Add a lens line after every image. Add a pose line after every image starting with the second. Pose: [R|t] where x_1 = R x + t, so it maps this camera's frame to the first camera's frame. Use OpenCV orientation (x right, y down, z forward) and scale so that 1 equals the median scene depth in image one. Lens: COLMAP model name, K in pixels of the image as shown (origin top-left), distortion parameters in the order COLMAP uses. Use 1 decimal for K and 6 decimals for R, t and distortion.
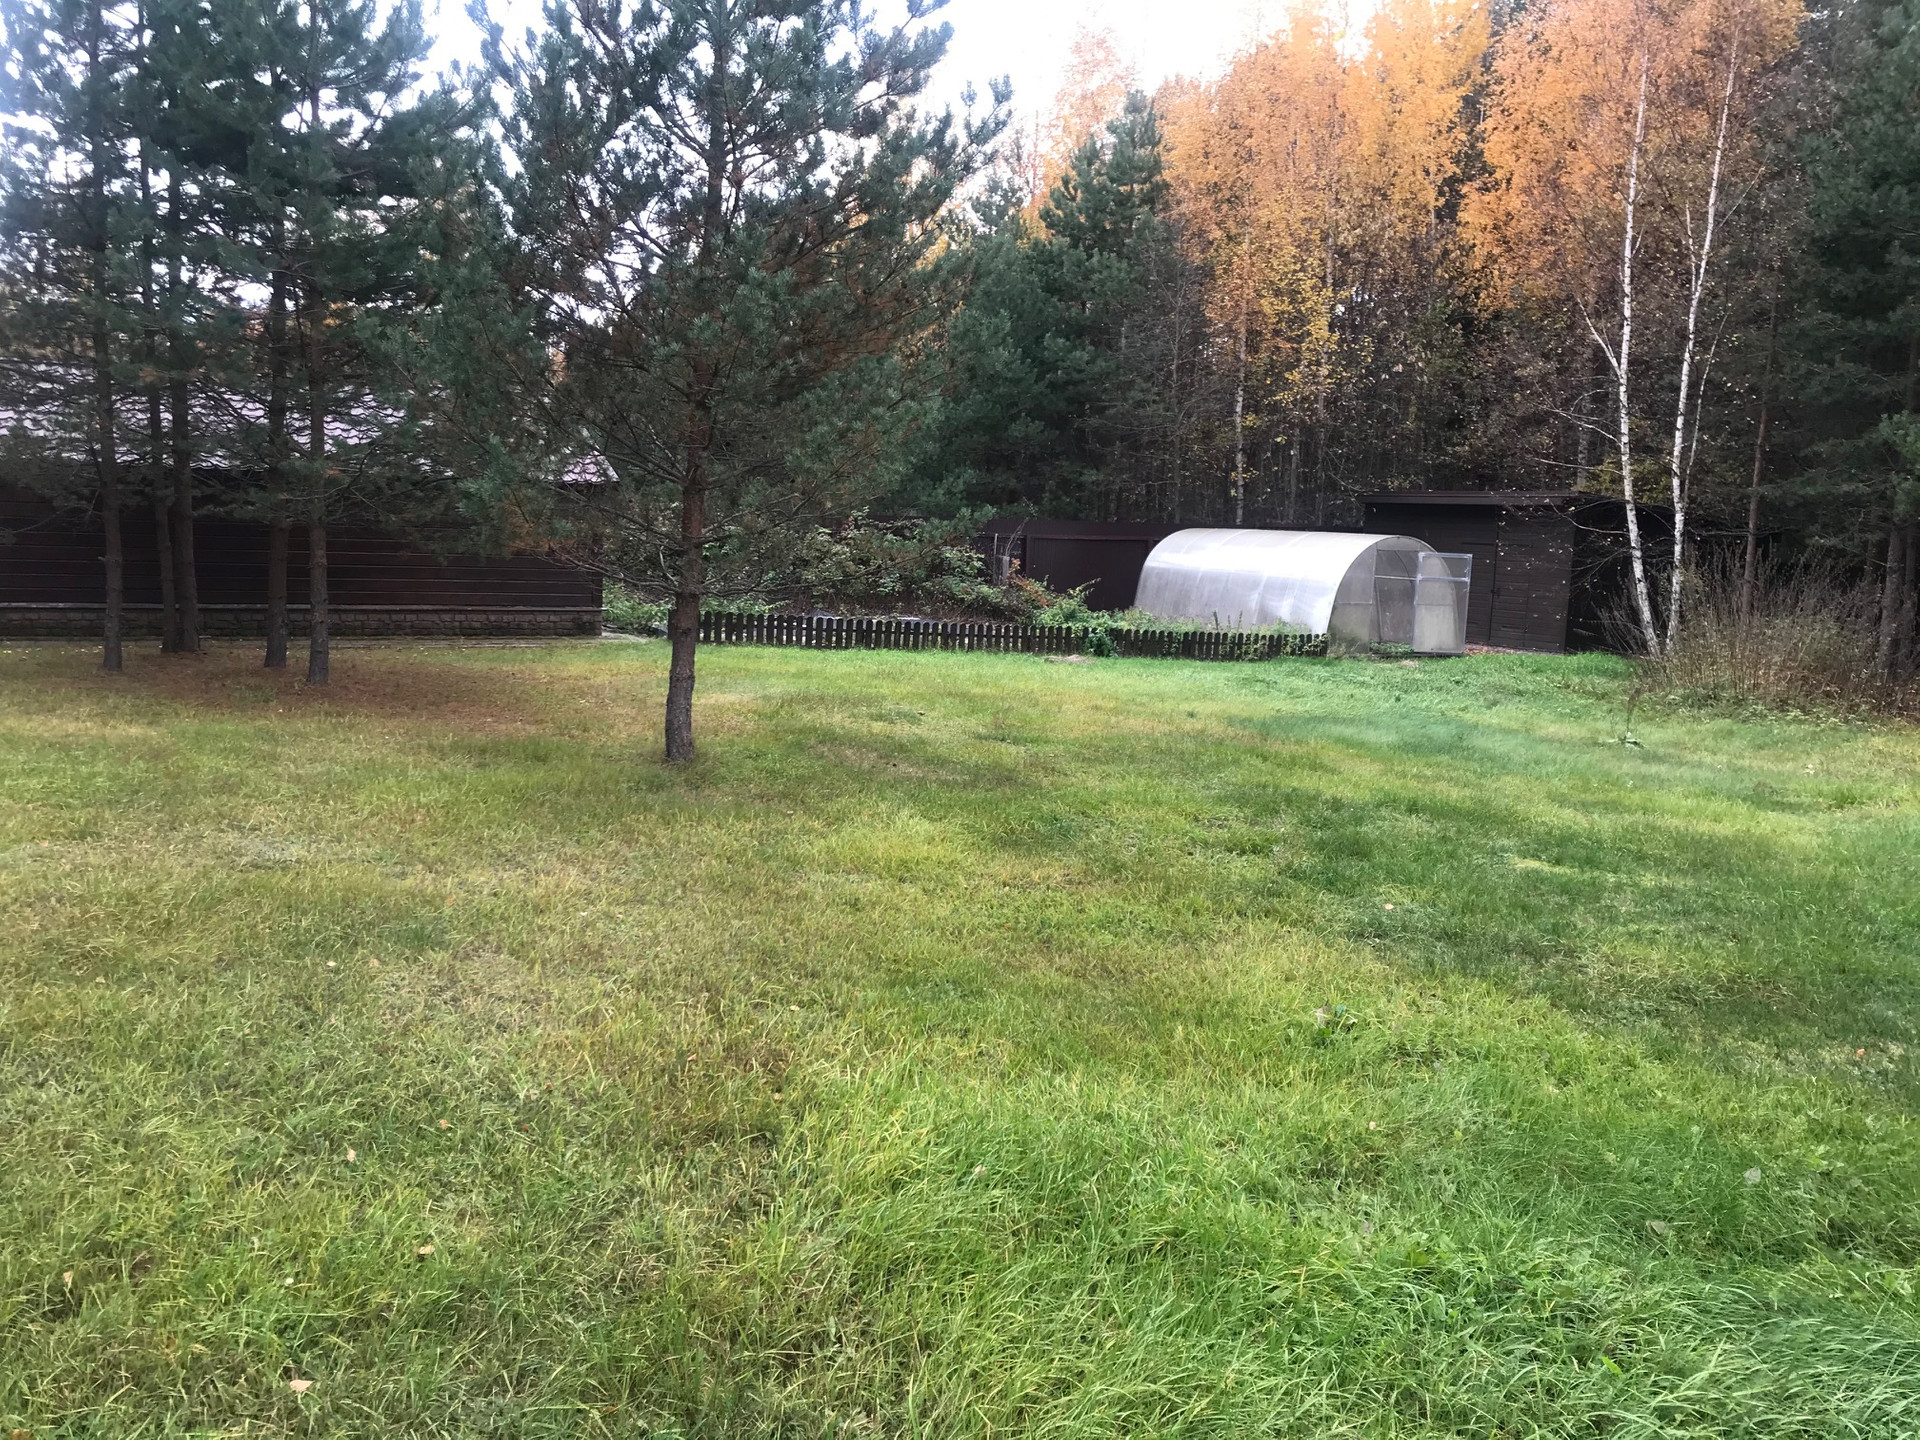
lens RADIAL K [[1588.1, 0, 960.6], [0, 1588.1, 718.9], [0, 0, 1]] dist [0.031949, -0.010967]
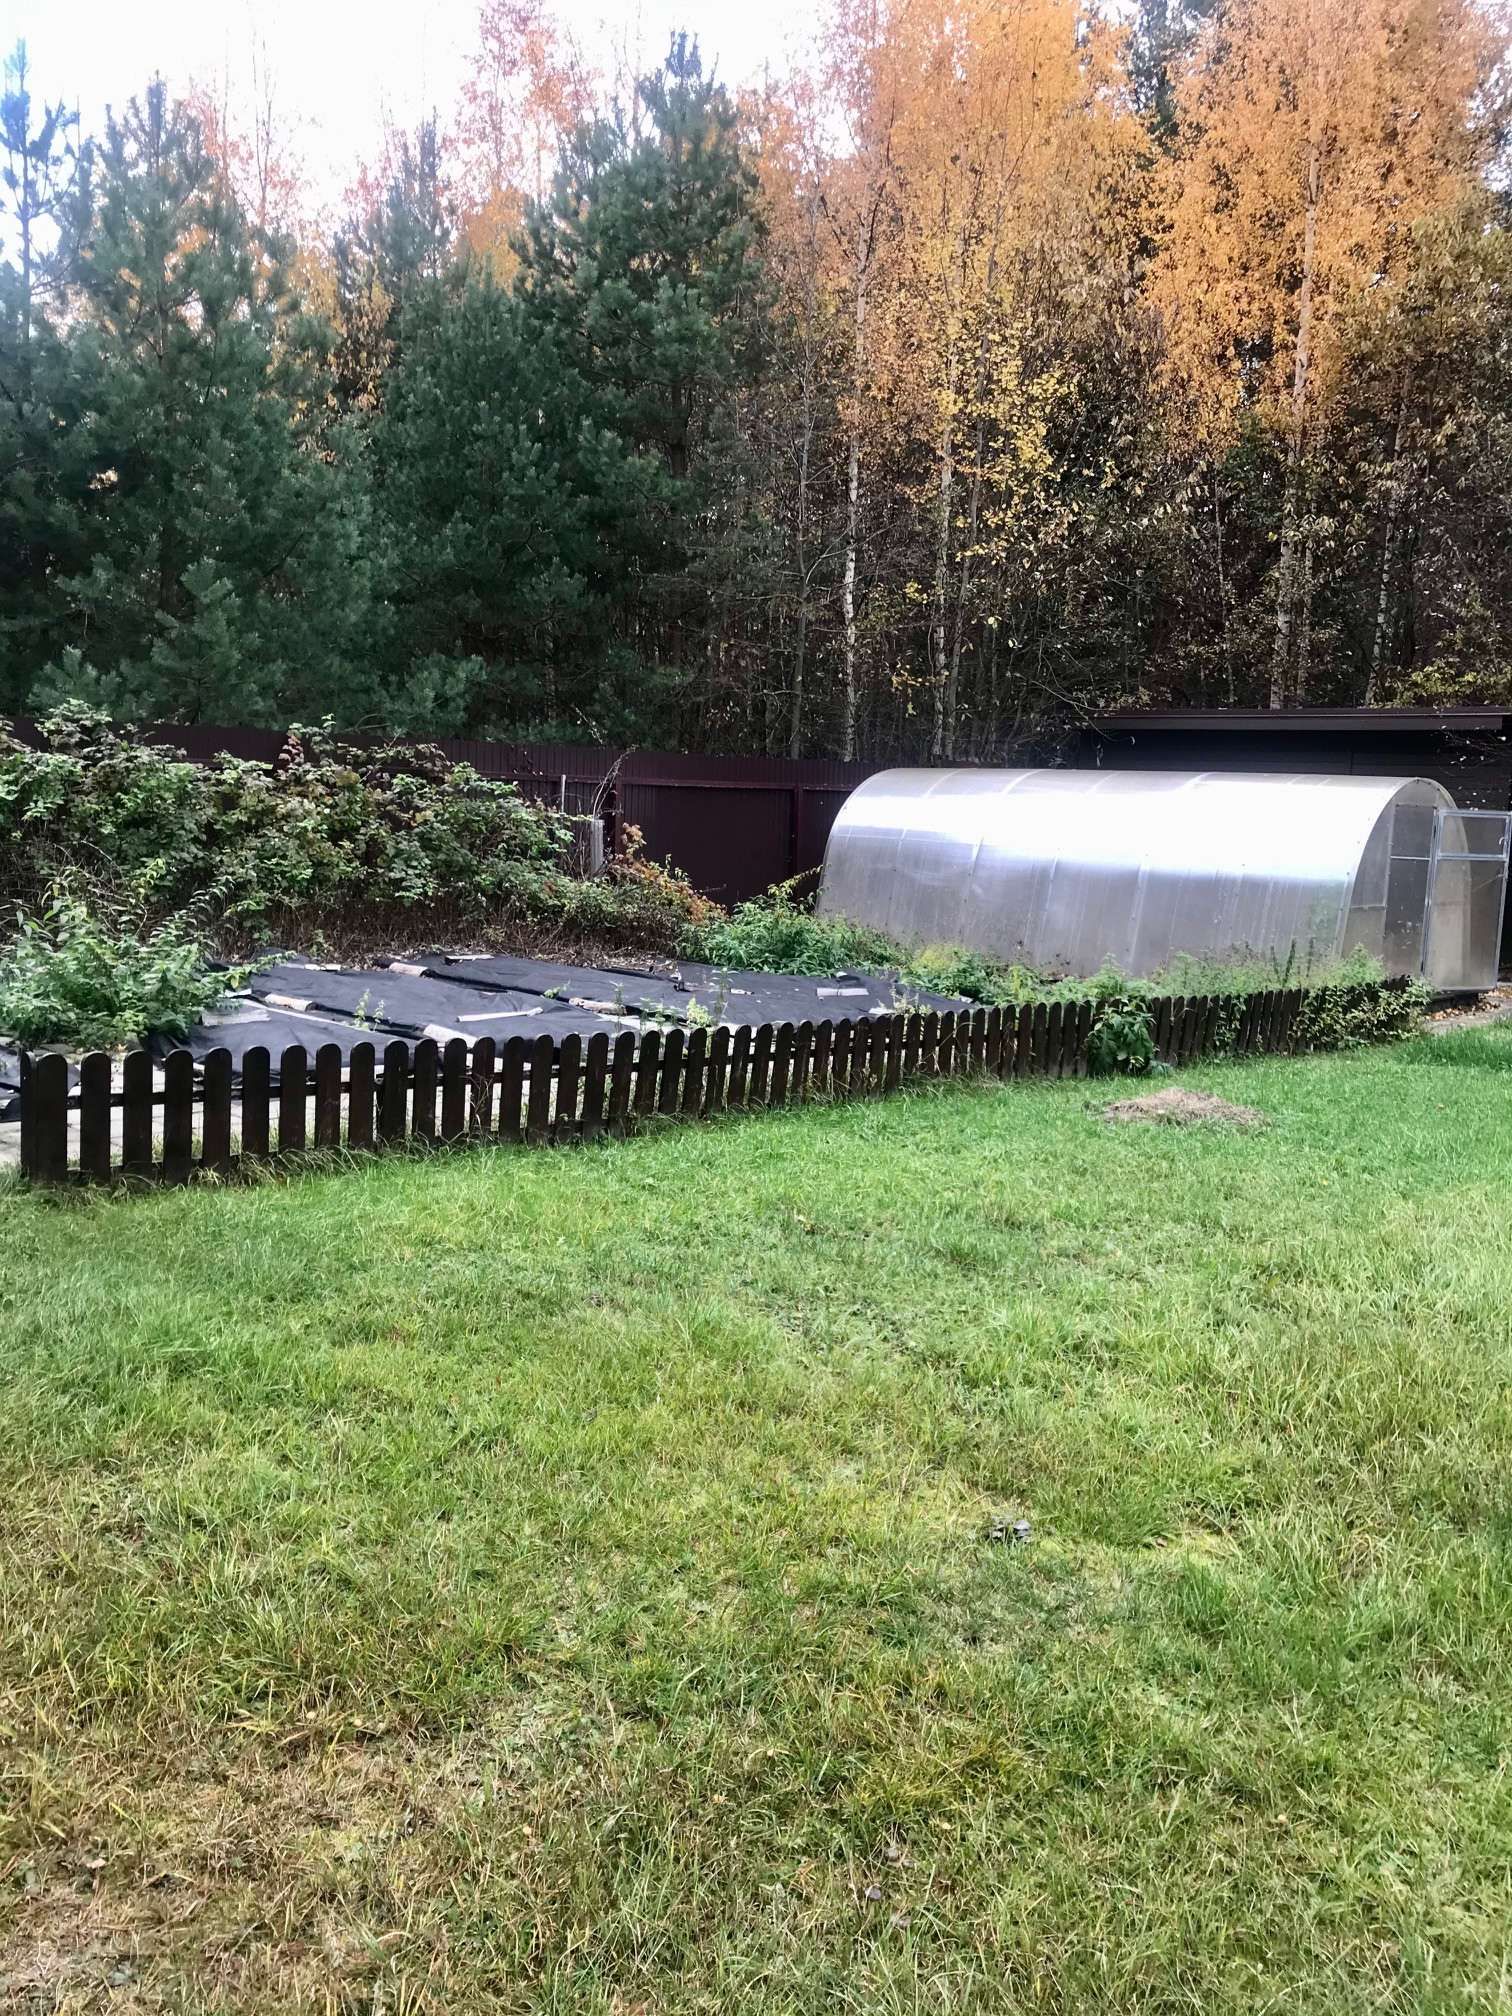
lens RADIAL K [[1667.5, 0, 754.4], [0, 1667.5, 1008.8], [0, 0, 1]] dist [0.031949, -0.010967]
pose [[0.939466, -0.042120, 0.340043, -0.112507], [0.040257, 0.999111, 0.012535, -0.048357], [-0.340268, 0.001913, 0.940326, 0.495580]]
